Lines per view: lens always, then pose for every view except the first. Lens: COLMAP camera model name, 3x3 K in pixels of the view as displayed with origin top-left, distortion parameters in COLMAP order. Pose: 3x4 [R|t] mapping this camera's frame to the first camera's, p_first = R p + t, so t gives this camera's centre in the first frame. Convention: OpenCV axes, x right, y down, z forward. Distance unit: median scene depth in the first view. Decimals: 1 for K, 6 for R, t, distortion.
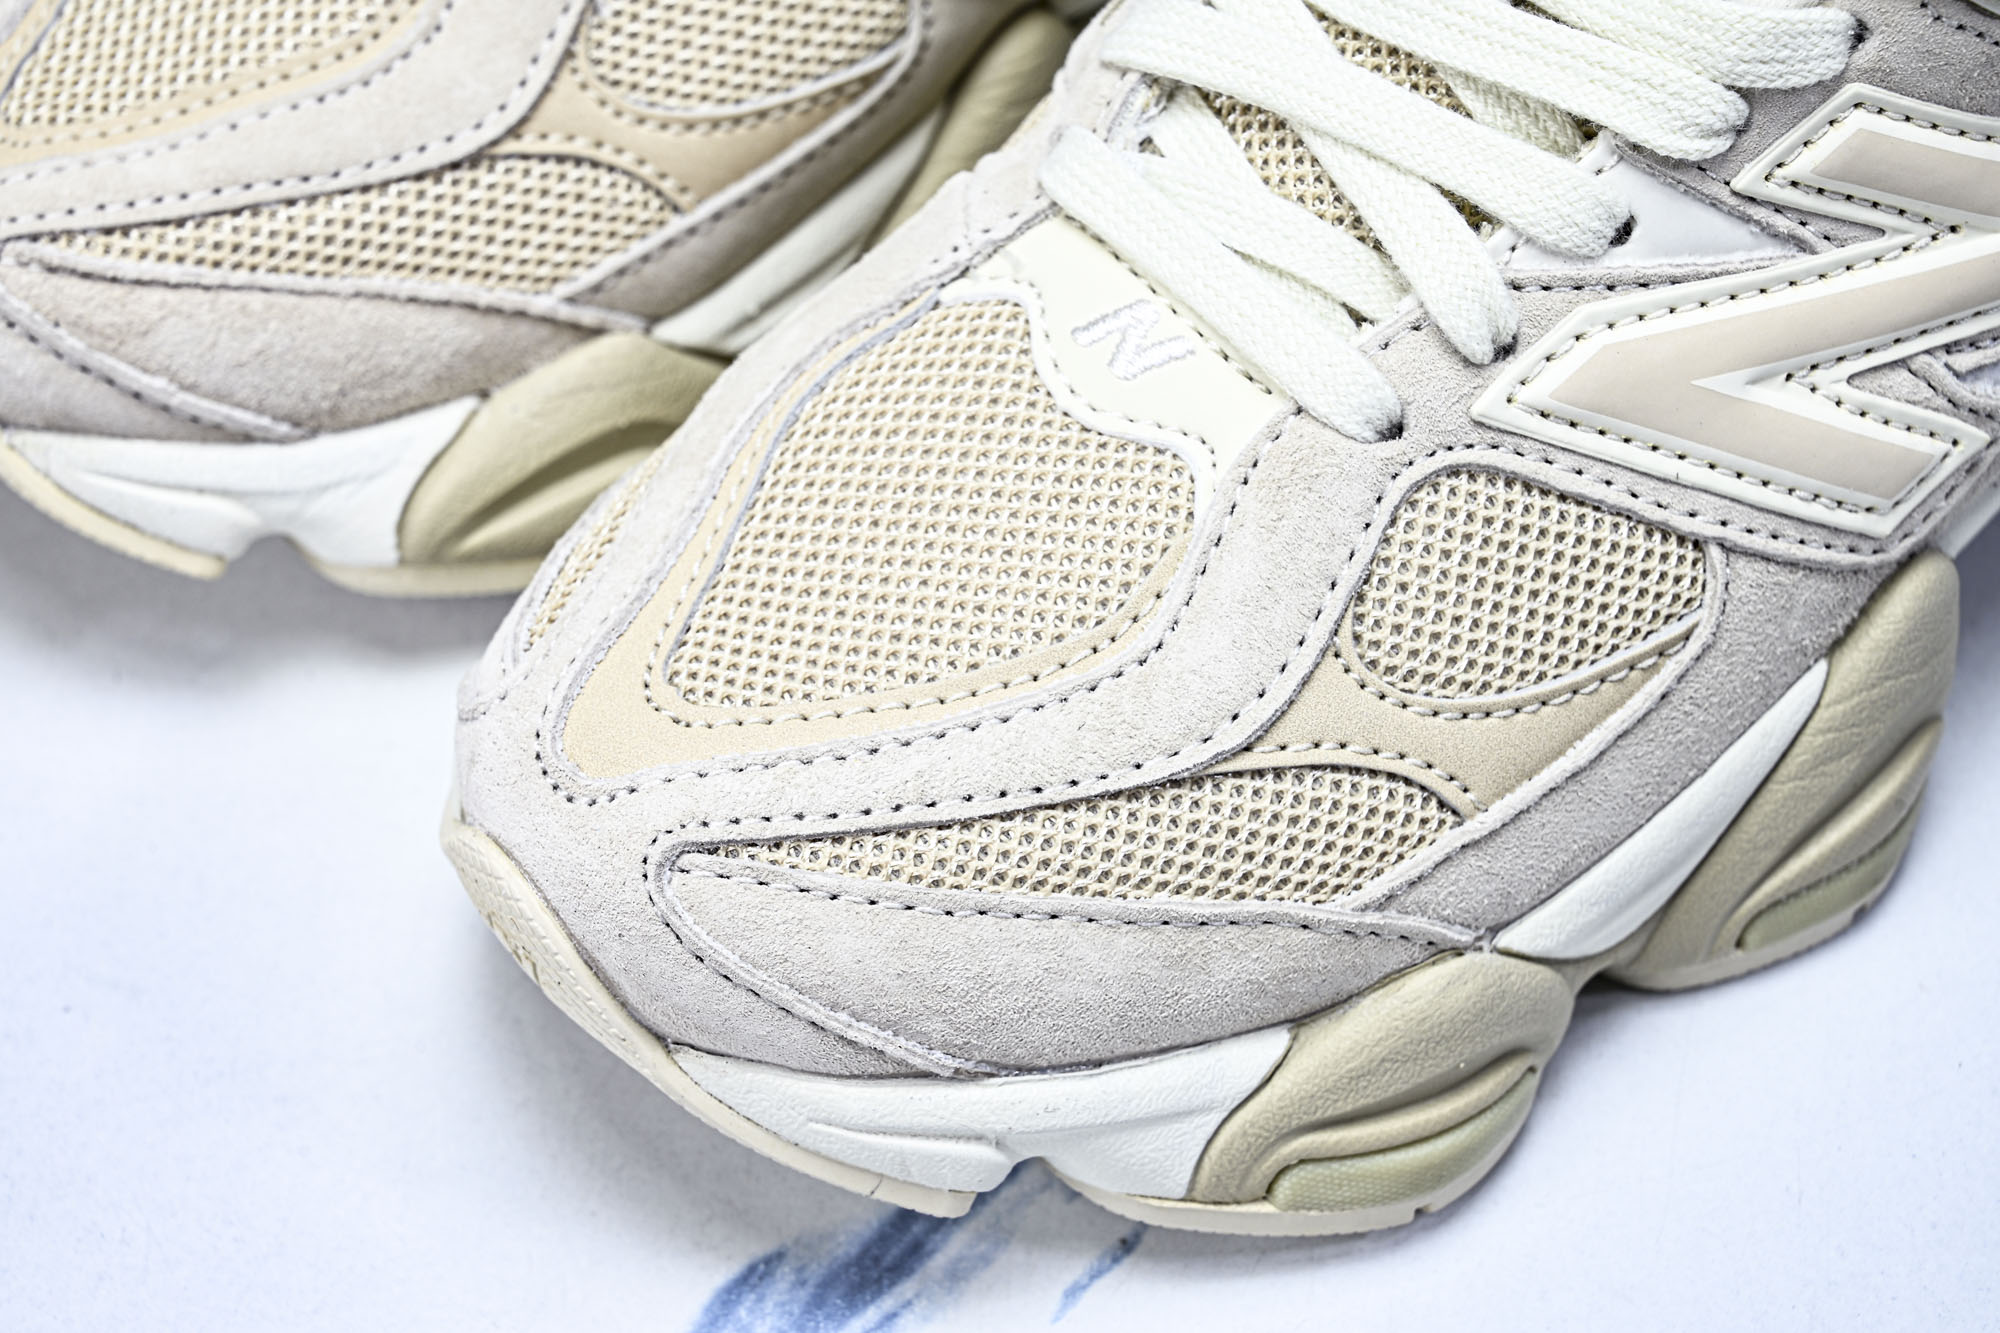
lens RADIAL K [[3895.6, 0, 1000.0], [0, 3895.6, 666.5], [0, 0, 1]] dist [-0.038802, 0.193070]
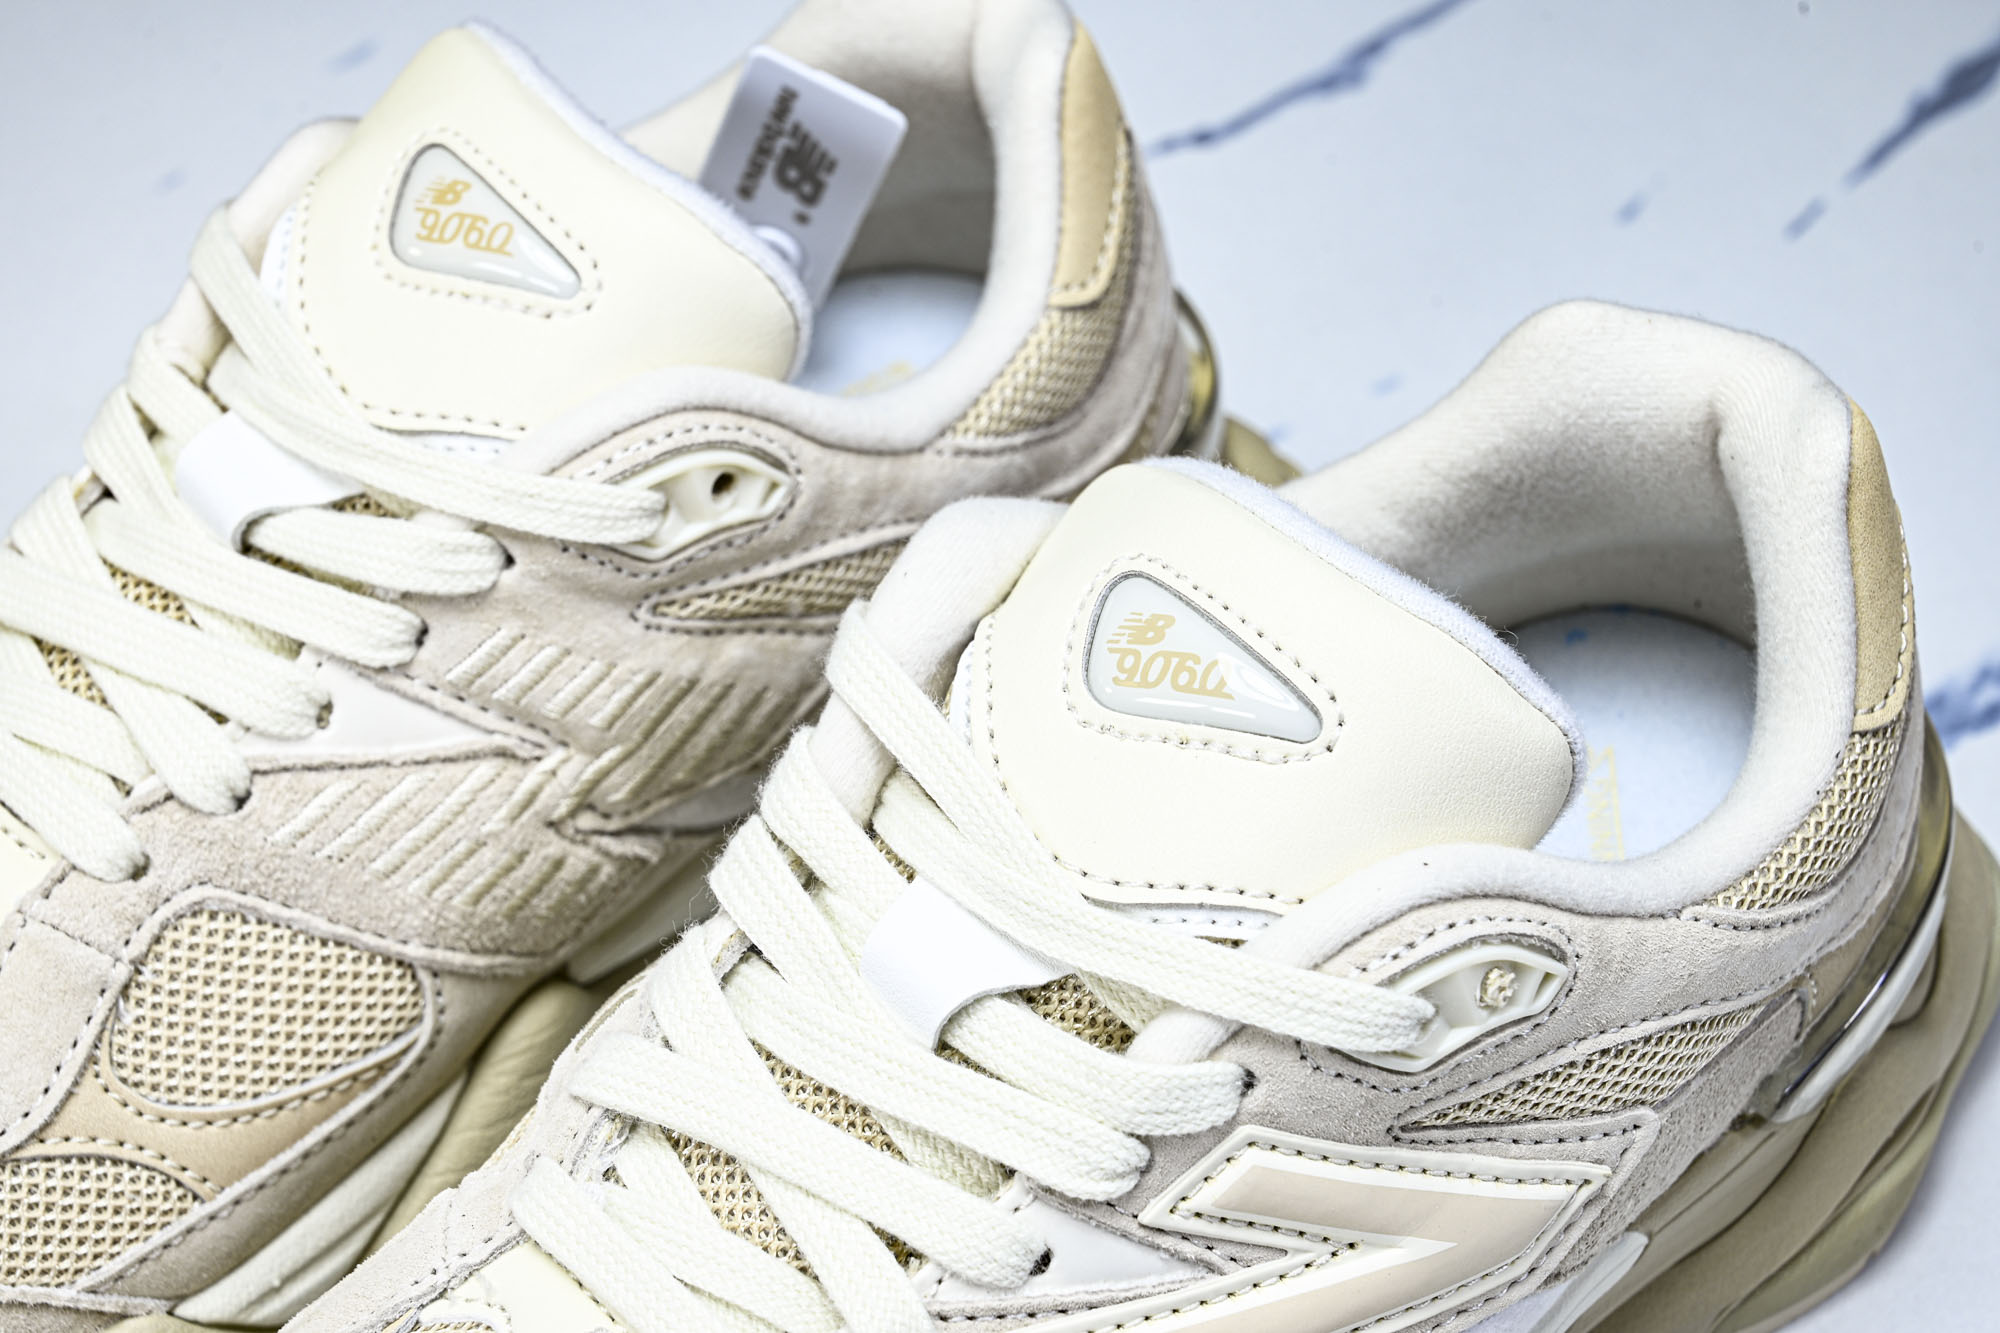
lens RADIAL K [[3895.6, 0, 1000.0], [0, 3895.6, 666.5], [0, 0, 1]] dist [-0.038802, 0.193070]
pose [[0.998067, -0.012029, 0.060977, 0.083598], [0.021236, 0.988047, -0.152683, -0.109218], [-0.058411, 0.153683, 0.986392, -0.090803]]
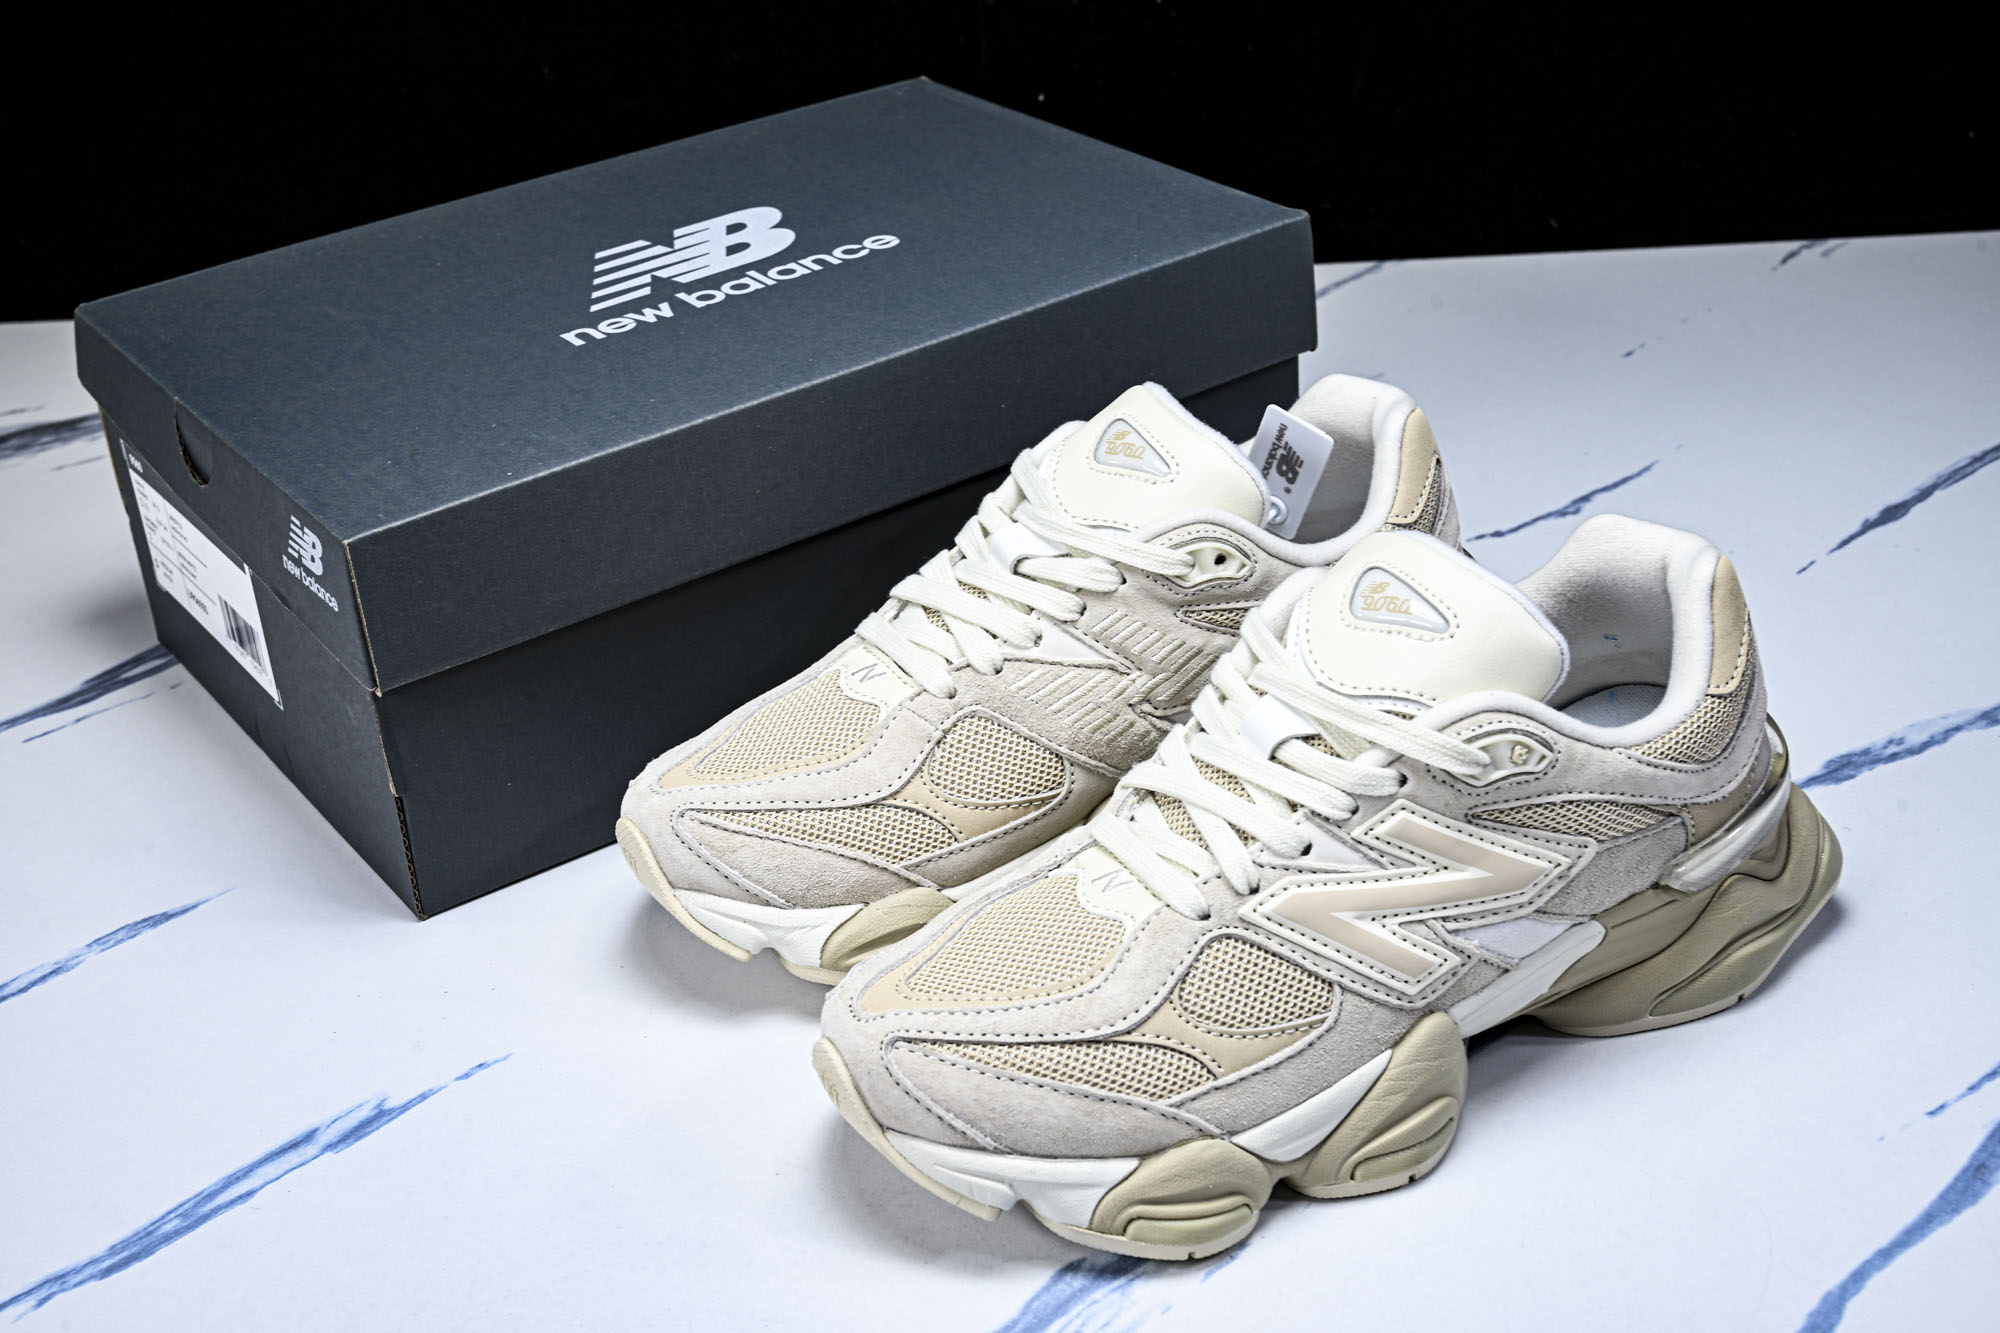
lens RADIAL K [[2322.6, 0, 1000.0], [0, 2322.6, 666.5], [0, 0, 1]] dist [-0.082016, 0.004880]
pose [[0.982581, 0.094699, -0.159894, 0.191408], [-0.141565, 0.938841, -0.313905, 0.269277], [0.120389, 0.331073, 0.935894, -0.449815]]
